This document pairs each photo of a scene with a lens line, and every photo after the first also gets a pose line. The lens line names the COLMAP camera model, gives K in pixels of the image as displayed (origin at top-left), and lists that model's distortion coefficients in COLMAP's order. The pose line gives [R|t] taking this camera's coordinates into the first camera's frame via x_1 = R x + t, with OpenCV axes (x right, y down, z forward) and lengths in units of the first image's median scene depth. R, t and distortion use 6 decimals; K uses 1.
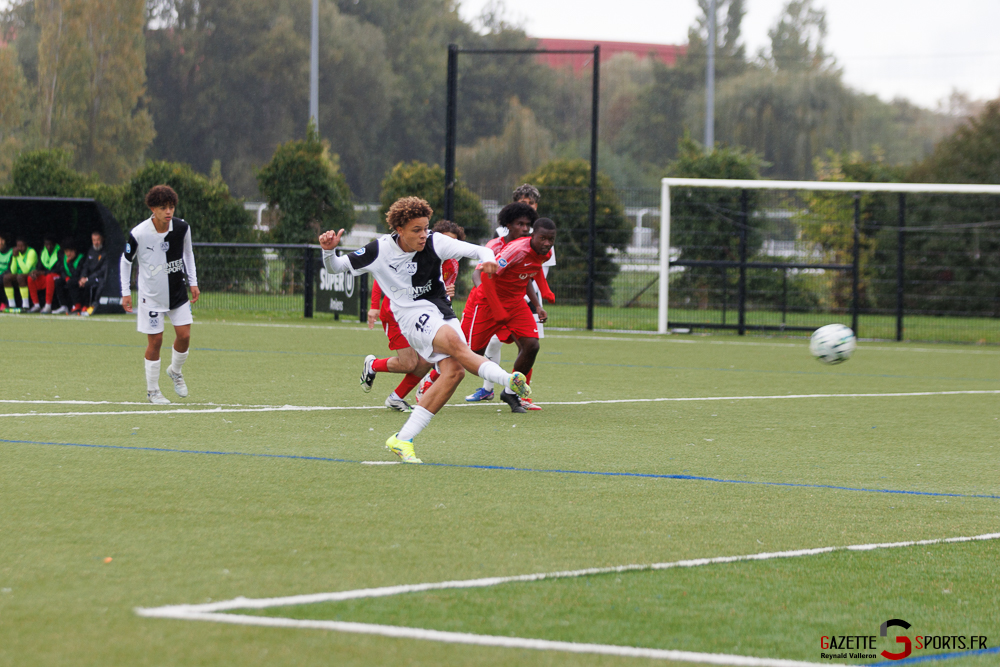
lens RADIAL K [[5310.1, 0, 500.0], [0, 5310.1, 333.5], [0, 0, 1]] dist [-0.116719, 5.174244]
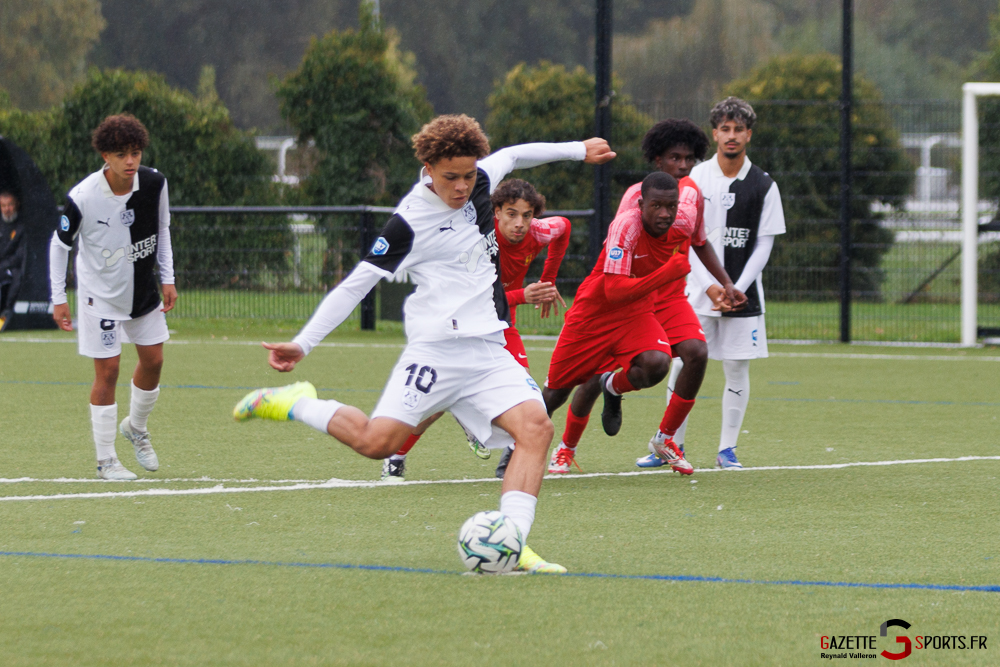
lens RADIAL K [[5310.1, 0, 500.0], [0, 5310.1, 333.5], [0, 0, 1]] dist [-0.116719, 5.174244]
pose [[0.999807, -0.017617, -0.008732, -0.016268], [0.017560, 0.999824, -0.006621, 0.001558], [0.008847, 0.006466, 0.999940, 0.409801]]
